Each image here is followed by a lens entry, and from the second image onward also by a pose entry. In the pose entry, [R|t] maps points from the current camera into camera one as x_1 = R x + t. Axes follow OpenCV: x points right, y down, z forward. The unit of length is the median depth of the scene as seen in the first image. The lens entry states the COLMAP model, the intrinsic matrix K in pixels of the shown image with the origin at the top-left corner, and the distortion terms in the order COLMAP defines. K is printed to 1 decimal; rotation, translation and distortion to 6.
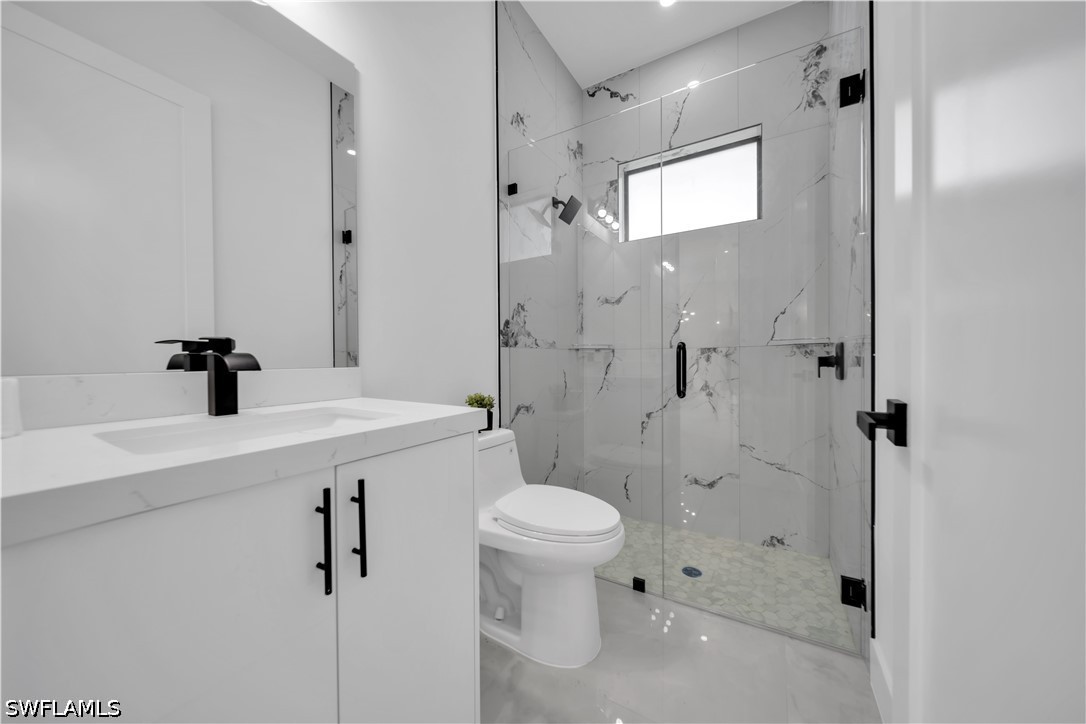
lens RADIAL K [[377.4, 0, 544.7], [0, 377.4, 365.2], [0, 0, 1]] dist [-0.002196, -0.000208]
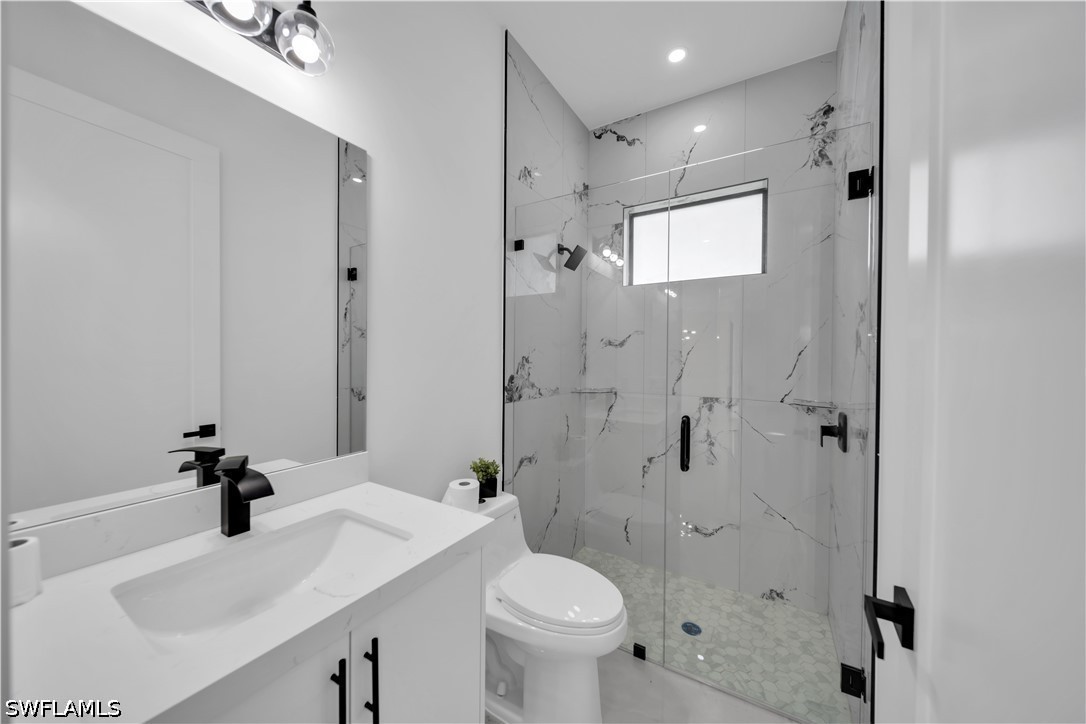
lens RADIAL K [[377.4, 0, 543.4], [0, 377.4, 361.2], [0, 0, 1]] dist [-0.002196, -0.000208]
pose [[0.999879, 0.015523, -0.000252, -0.015428], [-0.015523, 0.999879, 0.001277, -0.158141], [0.000272, -0.001273, 0.999999, -0.005061]]
